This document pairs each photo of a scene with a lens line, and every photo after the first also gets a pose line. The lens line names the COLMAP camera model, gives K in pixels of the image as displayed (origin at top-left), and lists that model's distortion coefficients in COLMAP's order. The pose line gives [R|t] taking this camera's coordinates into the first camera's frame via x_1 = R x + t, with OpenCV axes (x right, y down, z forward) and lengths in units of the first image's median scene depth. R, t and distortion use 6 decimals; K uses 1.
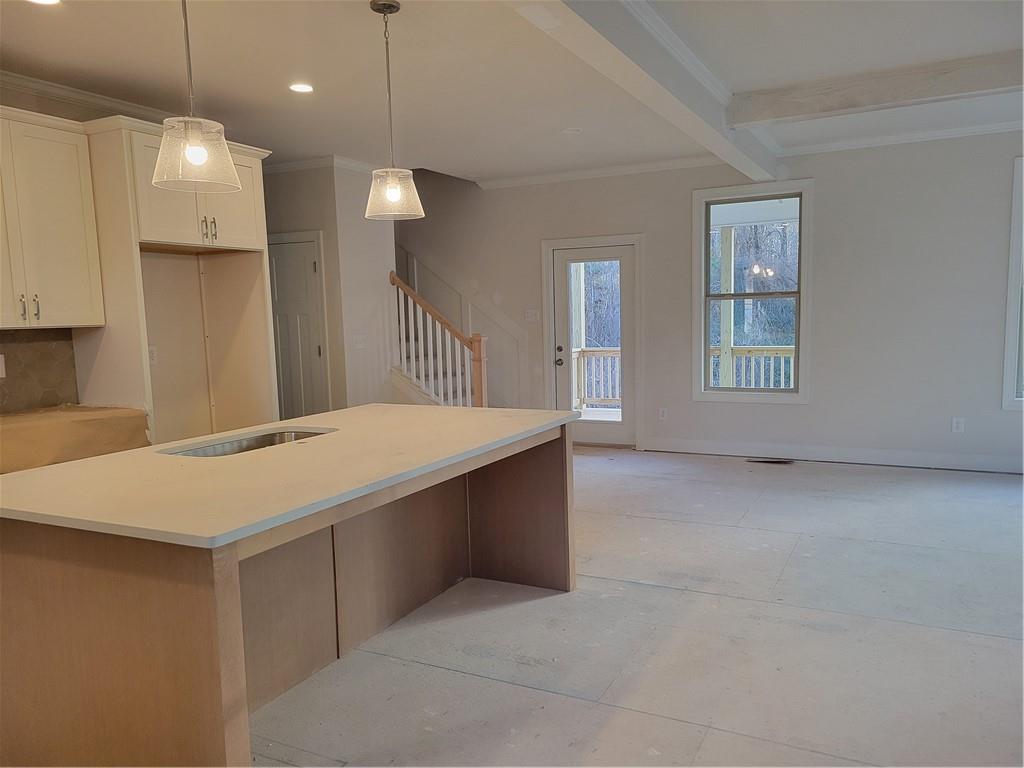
lens RADIAL K [[770.7, 0, 535.3], [0, 770.7, 380.8], [0, 0, 1]] dist [0.043482, -0.023090]
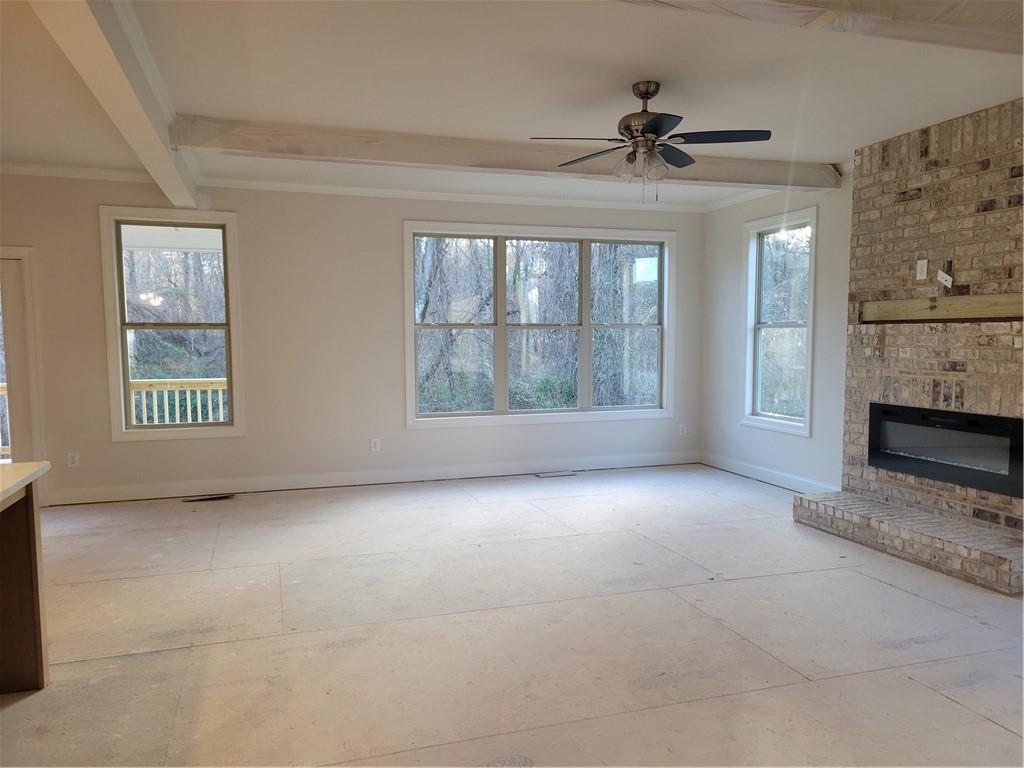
lens RADIAL K [[770.7, 0, 515.9], [0, 770.7, 388.3], [0, 0, 1]] dist [0.043482, -0.023090]
pose [[0.700977, -0.025086, 0.712743, -0.122850], [0.048551, 0.998741, -0.012598, -0.002327], [-0.711529, 0.043435, 0.701313, 0.048096]]
